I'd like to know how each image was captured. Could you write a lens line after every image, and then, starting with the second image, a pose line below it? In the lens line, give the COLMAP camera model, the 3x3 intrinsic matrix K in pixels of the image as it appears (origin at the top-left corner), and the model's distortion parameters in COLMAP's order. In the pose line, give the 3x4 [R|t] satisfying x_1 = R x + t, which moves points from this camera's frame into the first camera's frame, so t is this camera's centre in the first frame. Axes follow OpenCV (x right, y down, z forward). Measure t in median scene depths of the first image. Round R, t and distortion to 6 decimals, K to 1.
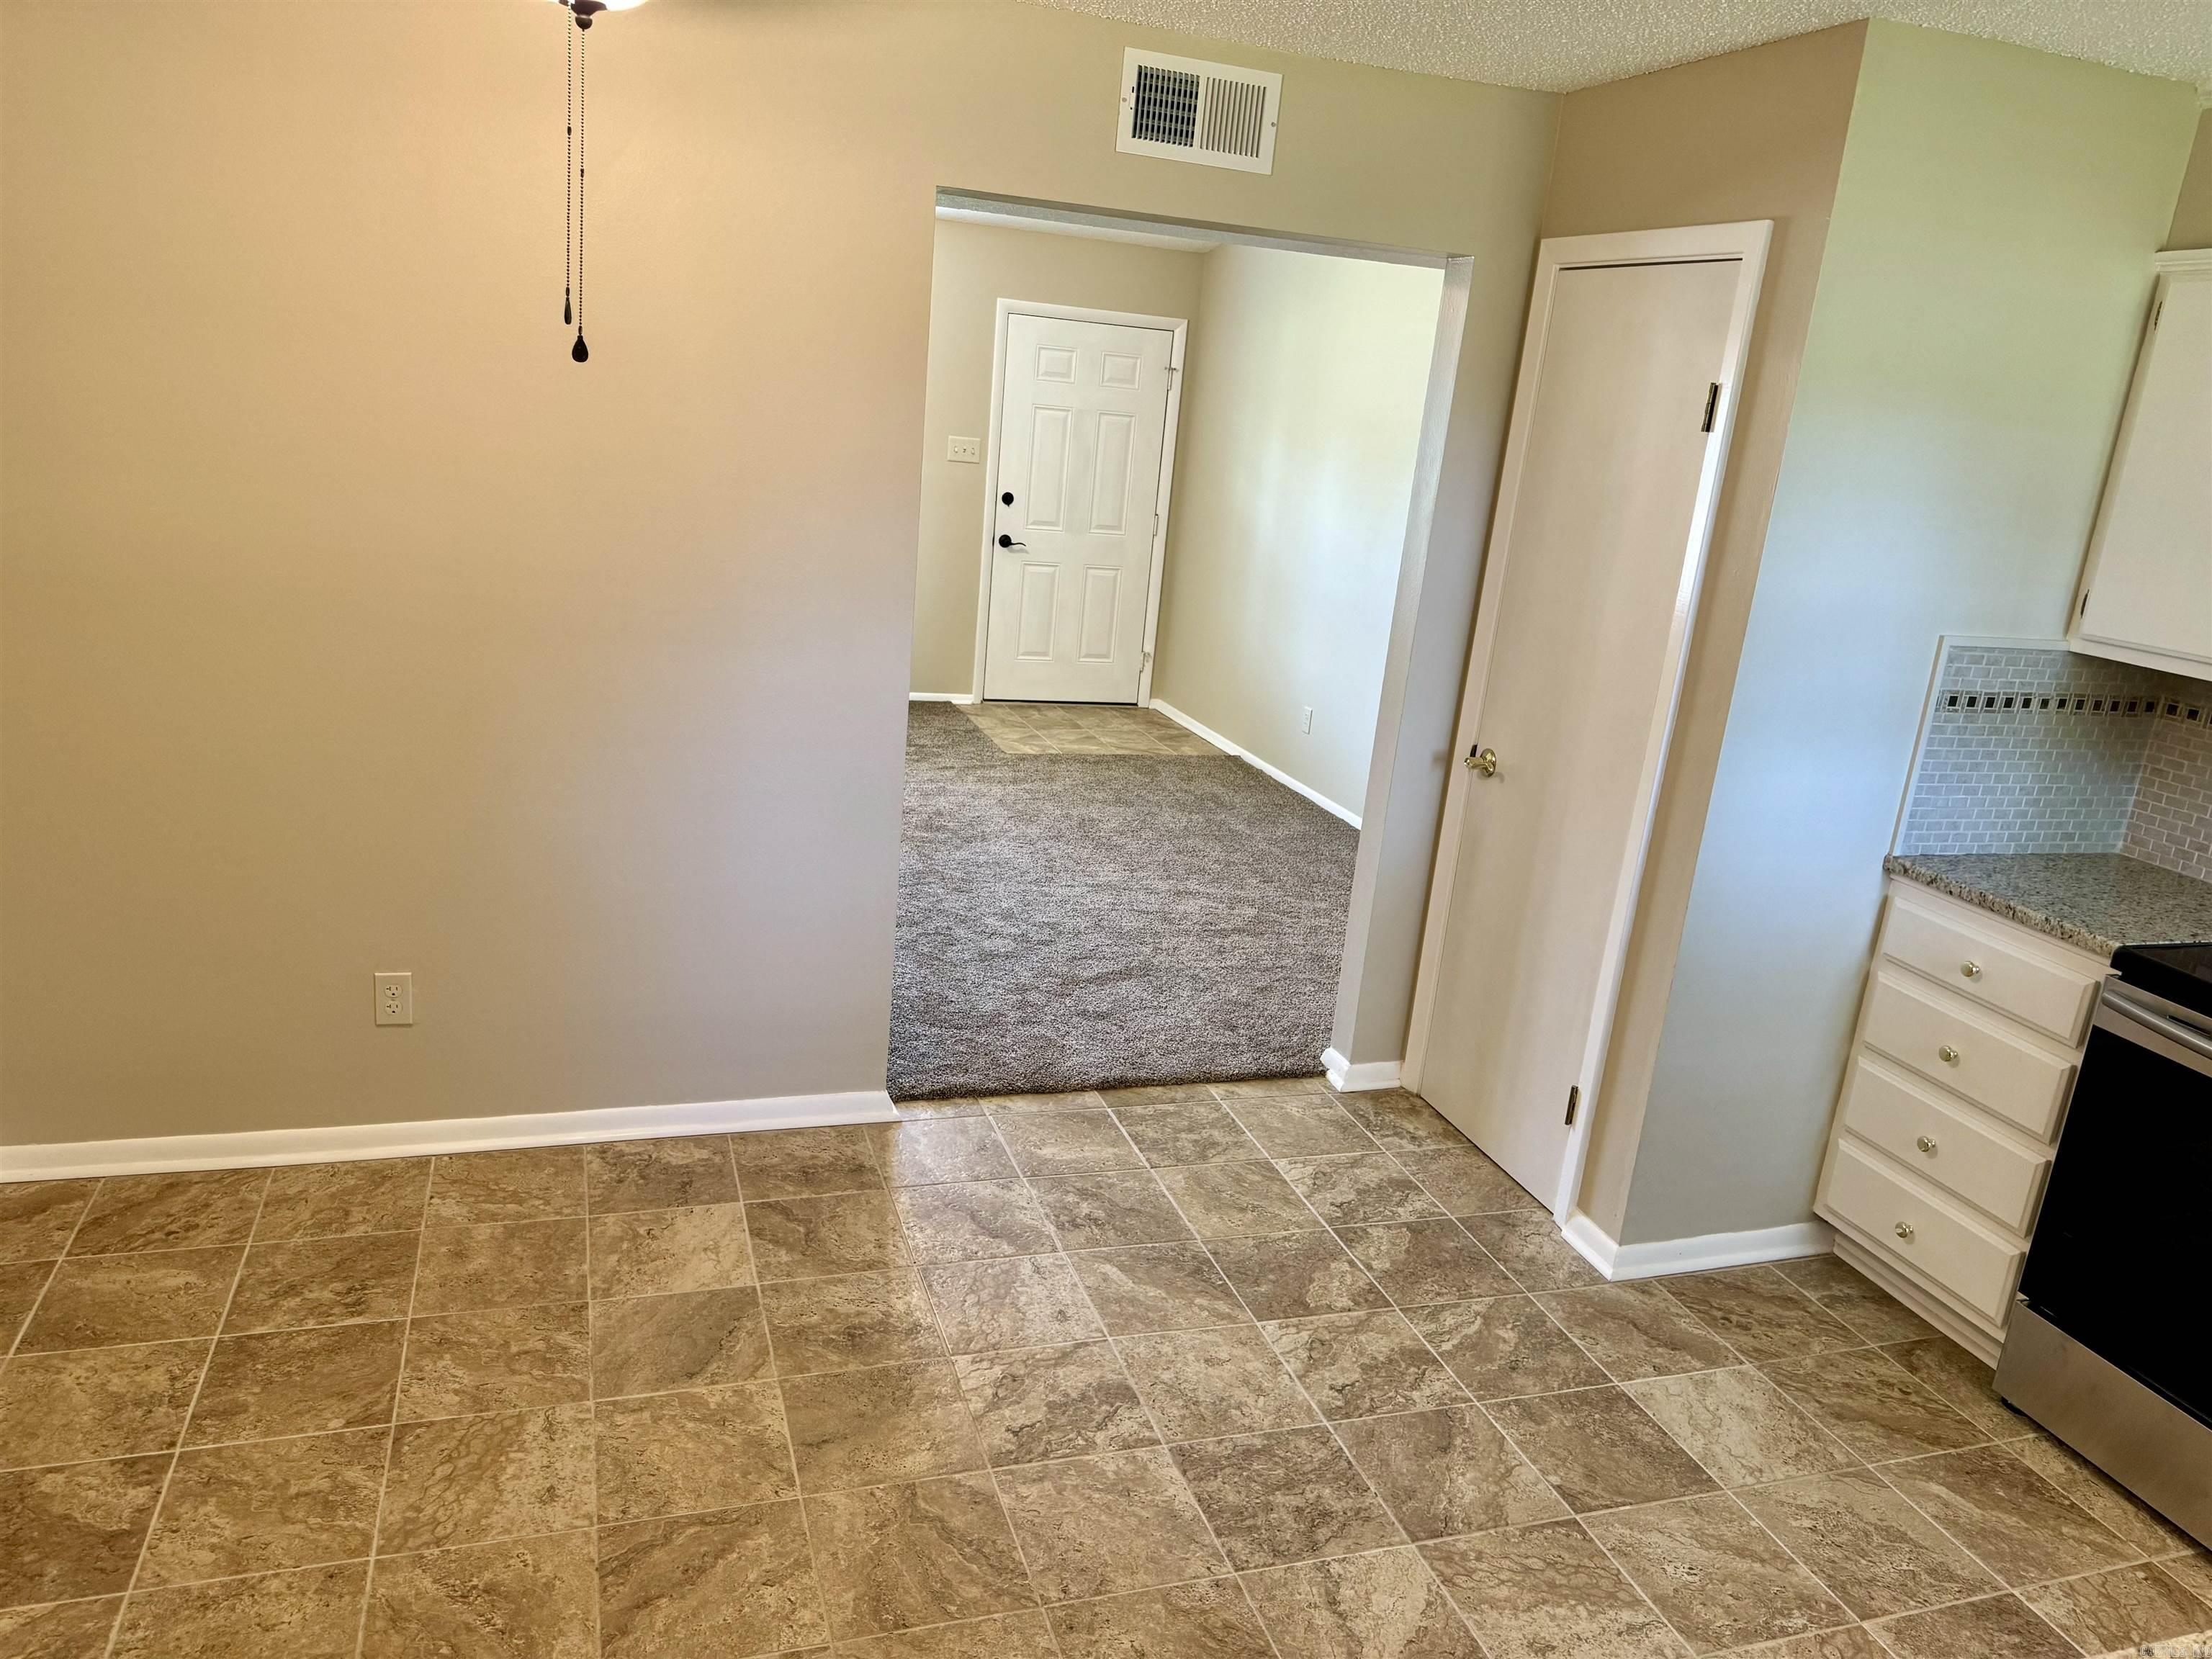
lens RADIAL K [[1575.1, 0, 1099.0], [0, 1575.1, 826.7], [0, 0, 1]] dist [0.017902, -0.025484]
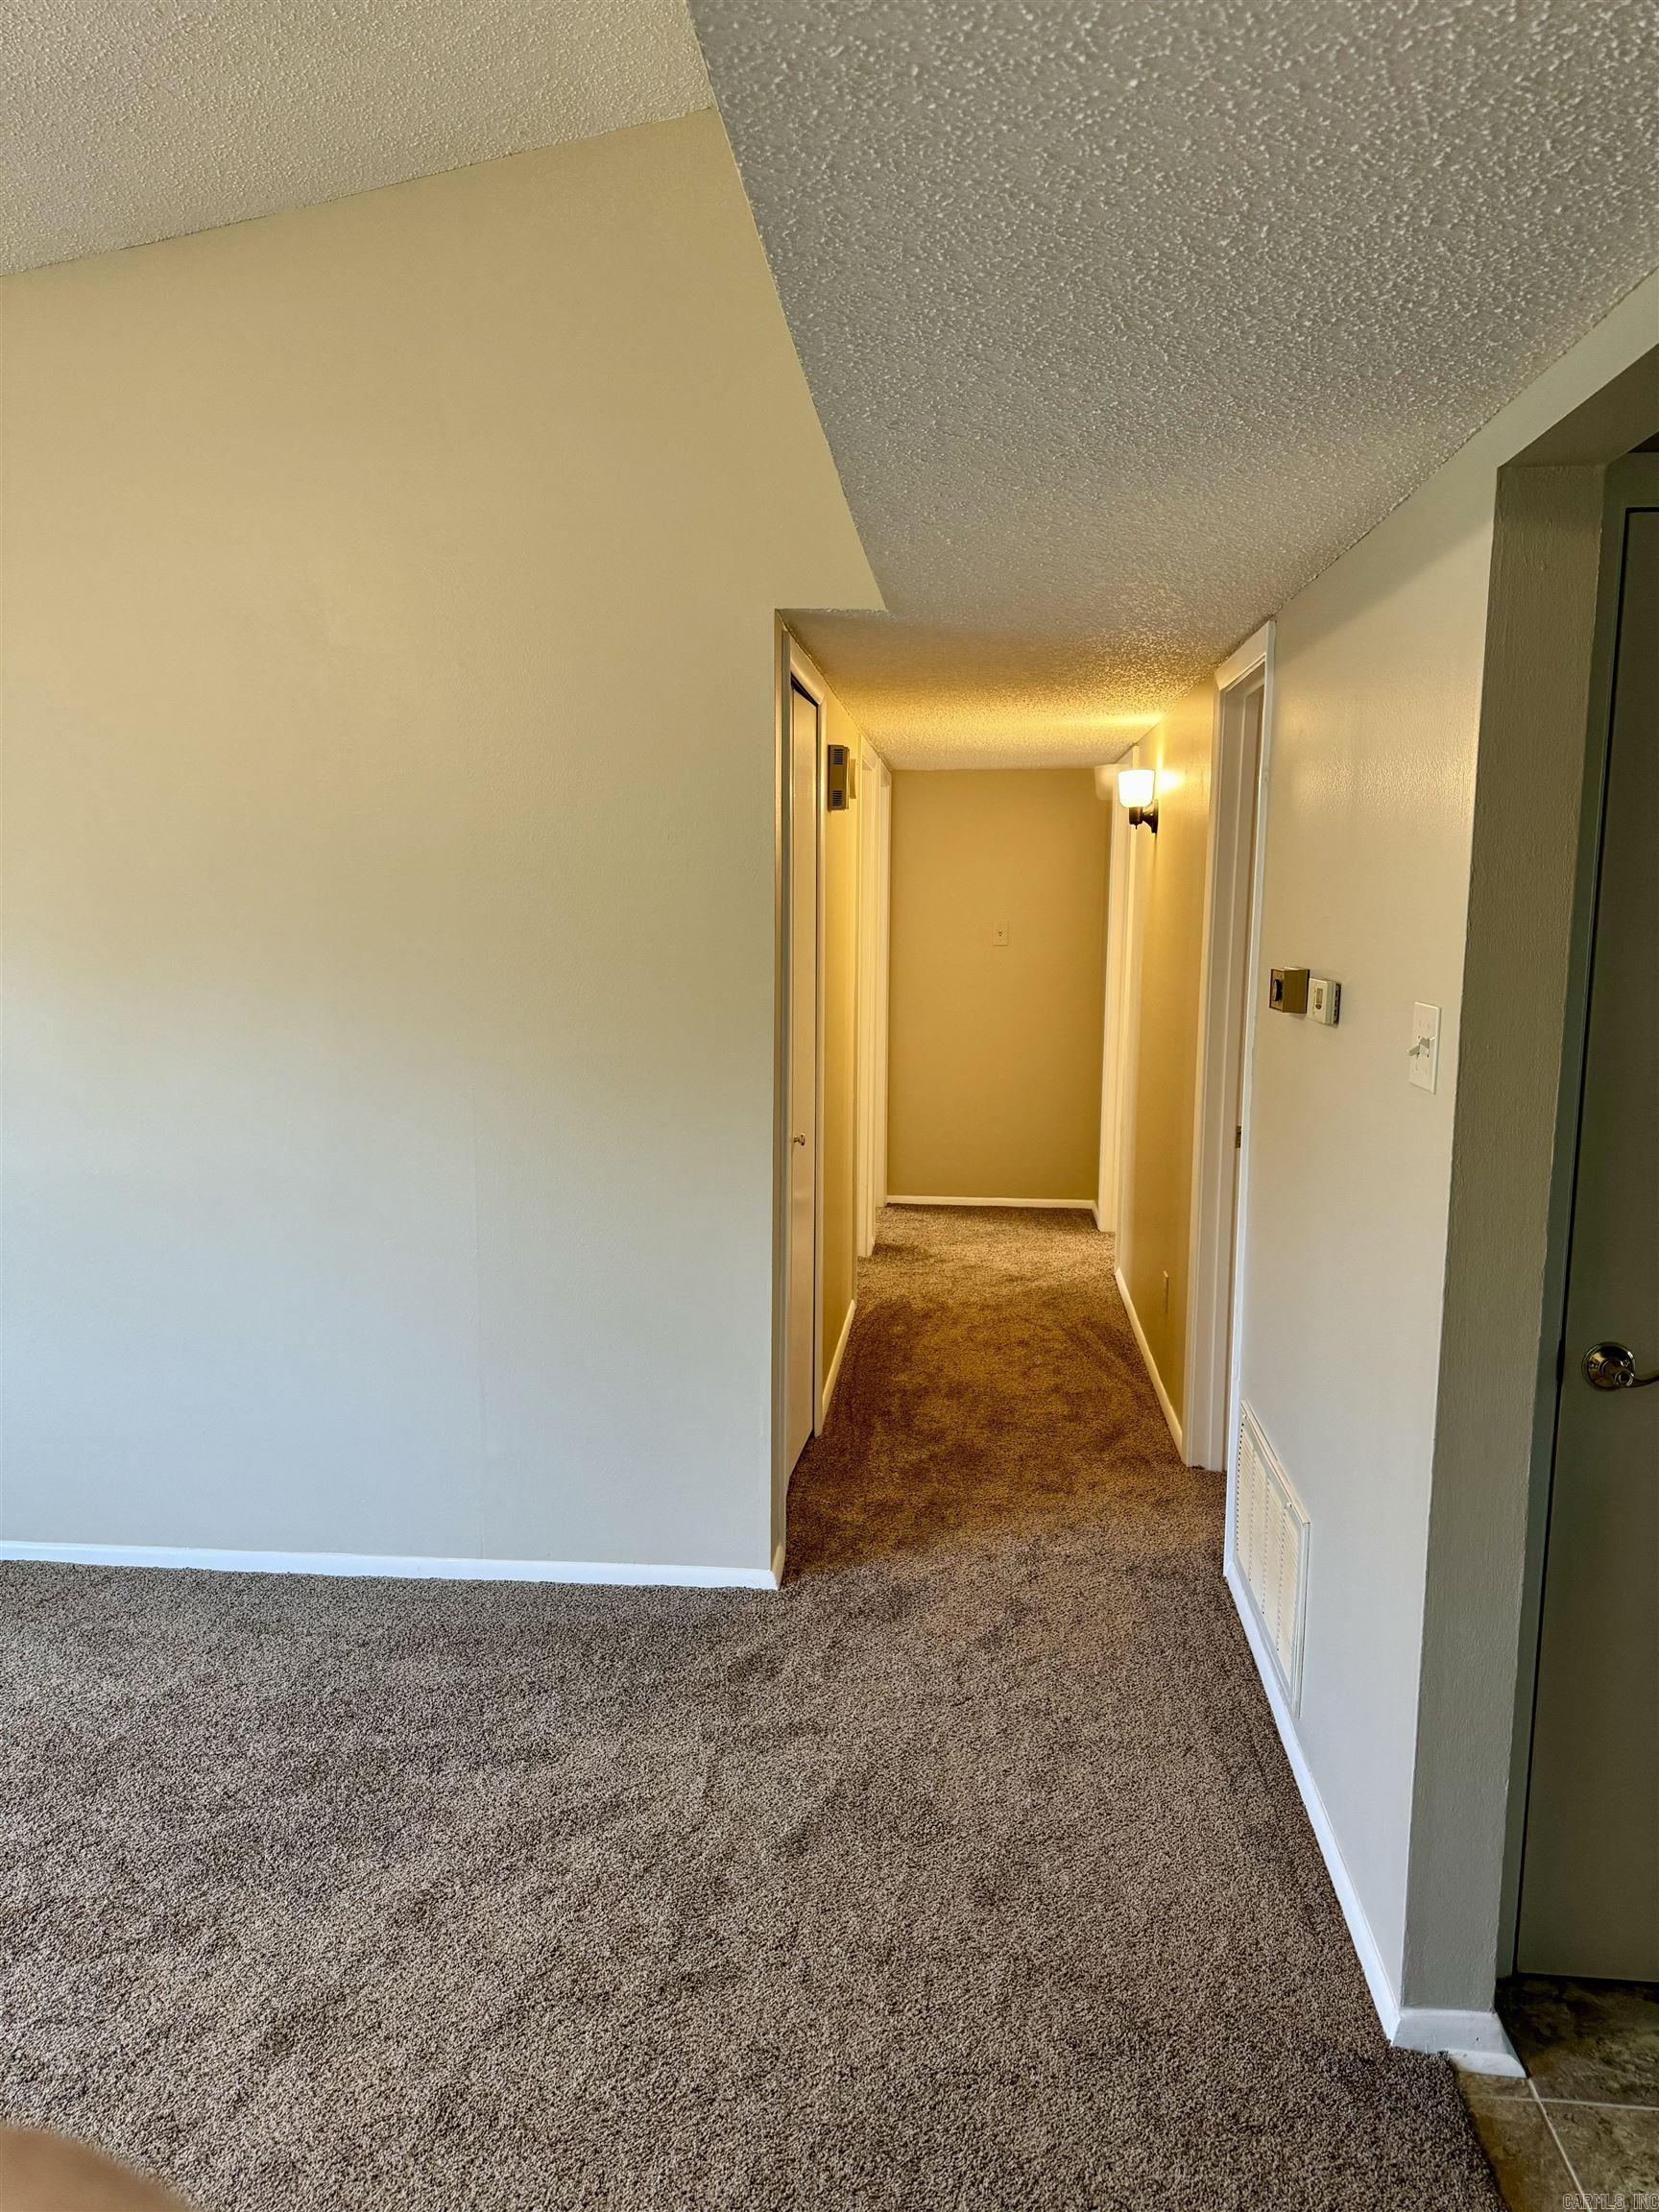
lens RADIAL K [[1575.1, 0, 827.7], [0, 1575.1, 1105.8], [0, 0, 1]] dist [0.017902, -0.025484]
pose [[0.397599, -0.218417, 0.891184, -0.255866], [0.270508, 0.955990, 0.113614, -0.199722], [-0.876778, 0.195899, 0.439184, 0.702053]]
